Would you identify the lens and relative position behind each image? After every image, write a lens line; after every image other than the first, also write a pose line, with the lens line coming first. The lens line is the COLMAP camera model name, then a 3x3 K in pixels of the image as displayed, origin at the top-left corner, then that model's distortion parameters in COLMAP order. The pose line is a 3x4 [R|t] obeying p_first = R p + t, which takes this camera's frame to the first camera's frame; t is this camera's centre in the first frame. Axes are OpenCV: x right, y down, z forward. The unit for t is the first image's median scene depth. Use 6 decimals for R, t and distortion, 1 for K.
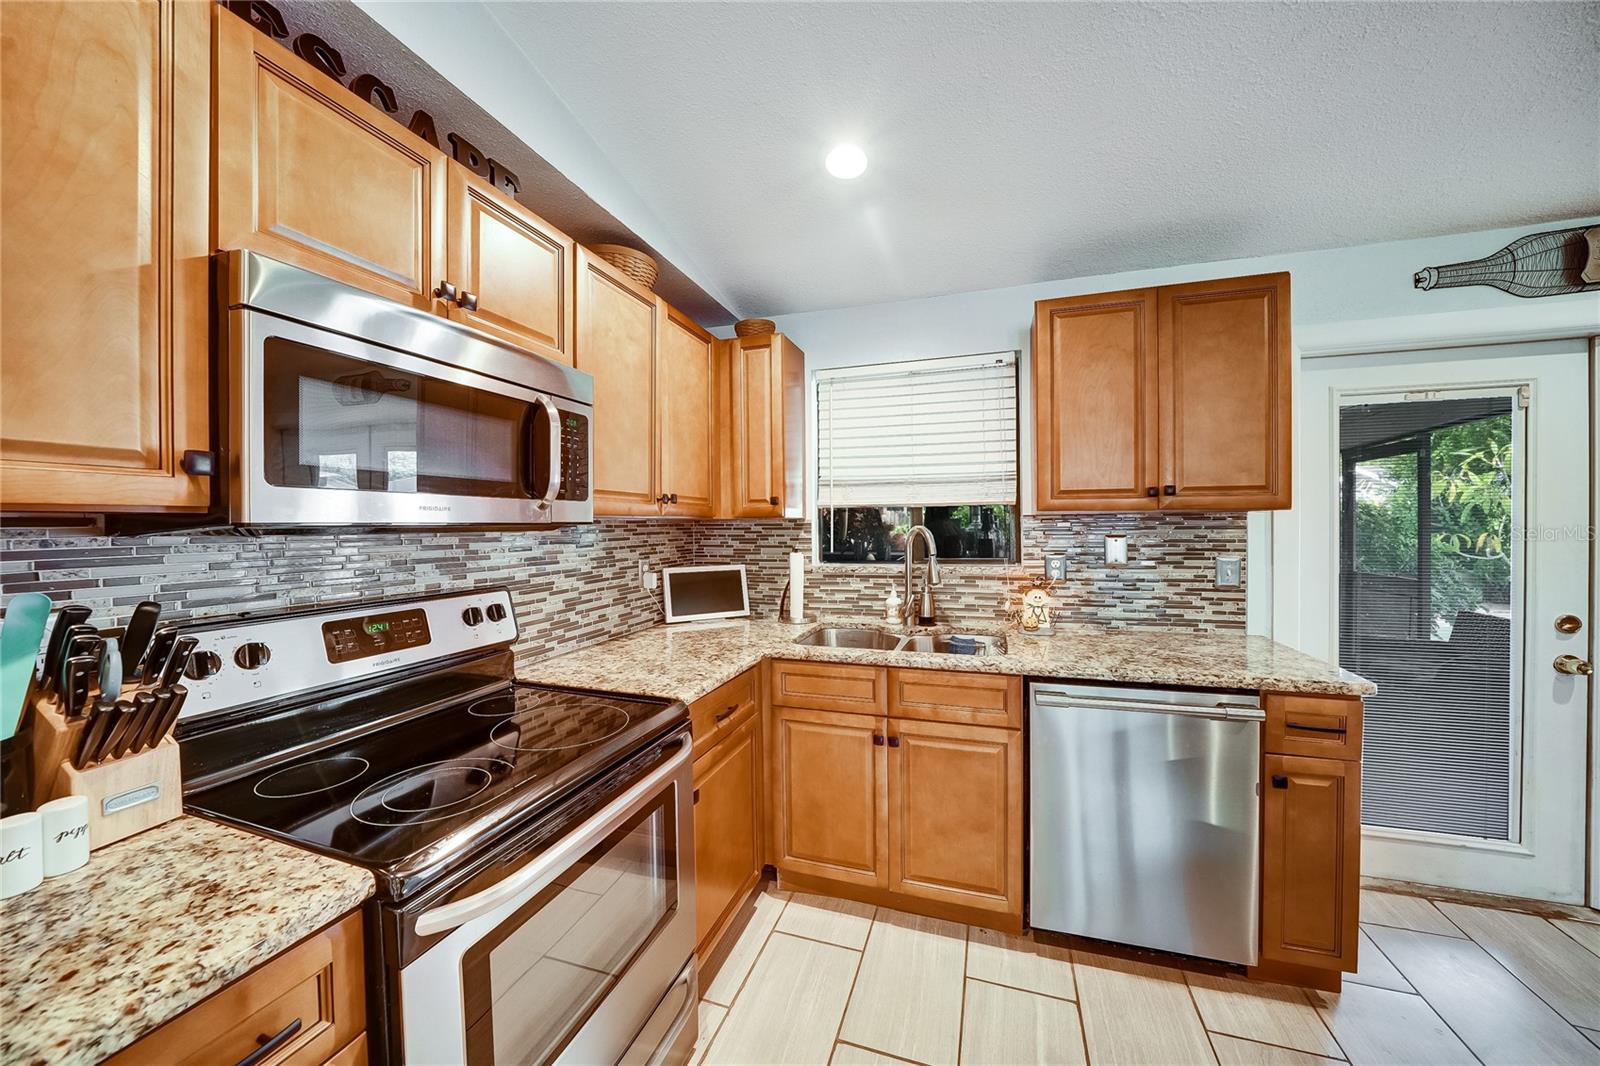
lens RADIAL K [[570.7, 0, 798.5], [0, 570.7, 529.5], [0, 0, 1]] dist [-0.021550, 0.000640]
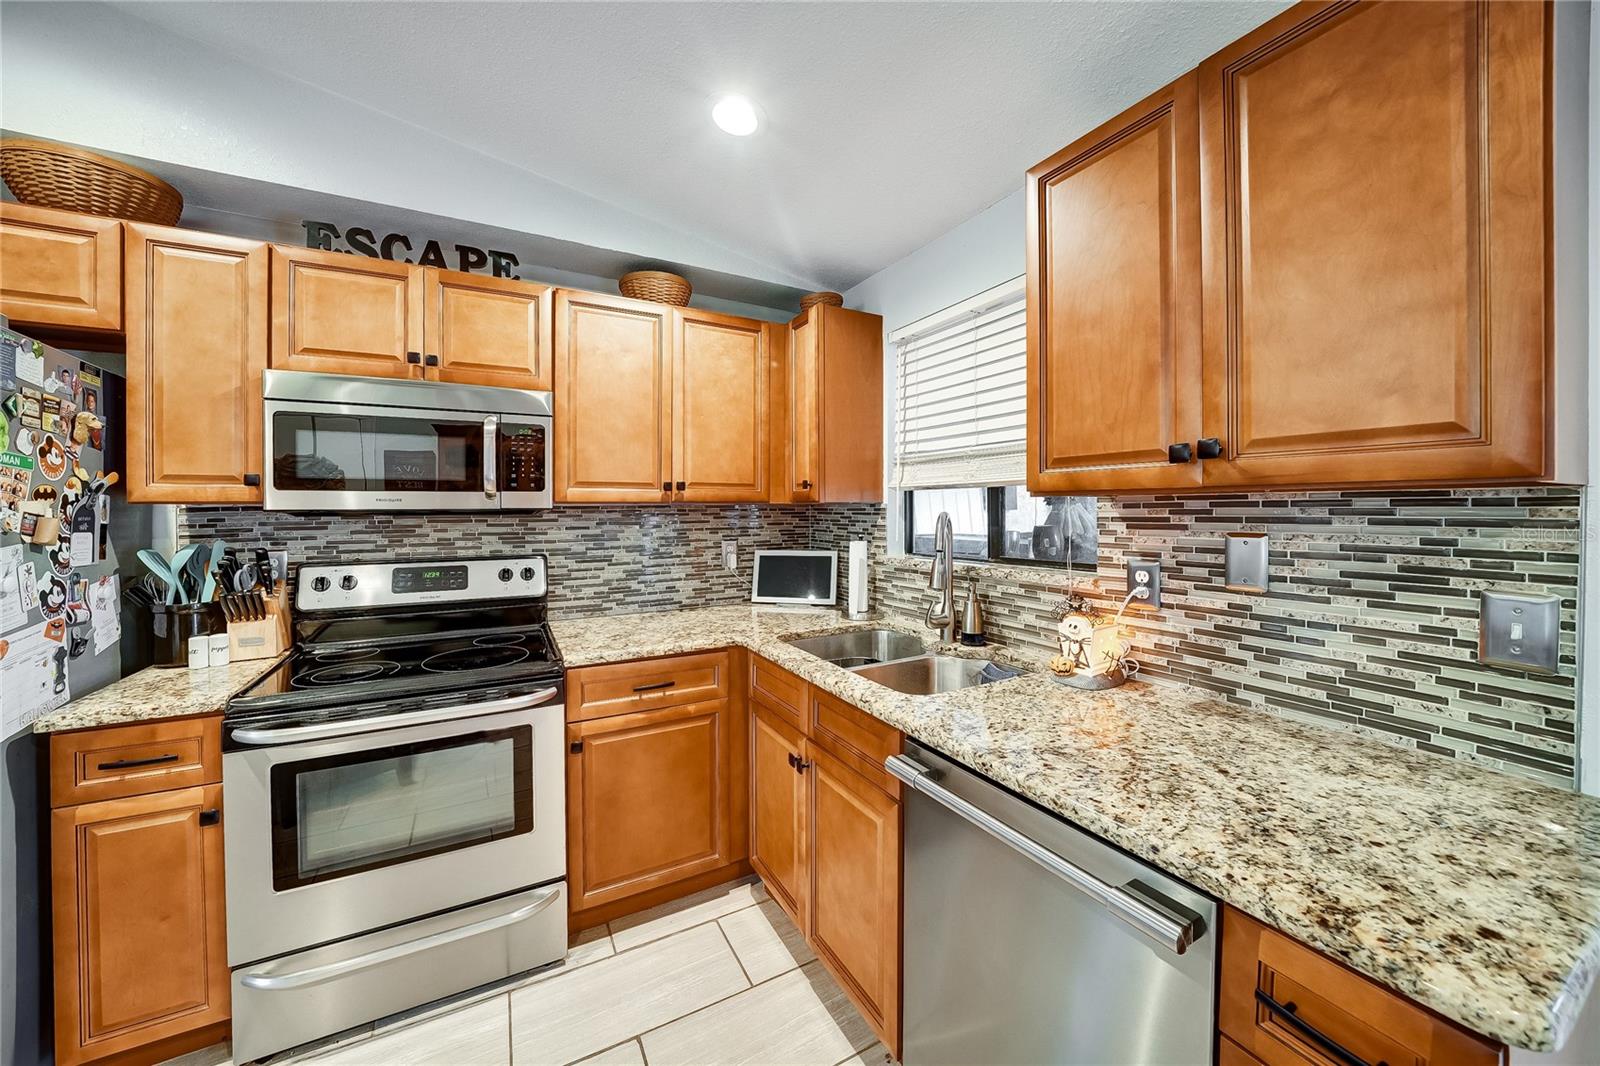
lens RADIAL K [[570.7, 0, 785.8], [0, 570.7, 510.5], [0, 0, 1]] dist [-0.021550, 0.000640]
pose [[0.725152, 0.006661, -0.688556, 0.638849], [-0.007126, 0.999972, 0.002170, -0.010054], [0.688552, 0.003333, 0.725180, 0.320329]]
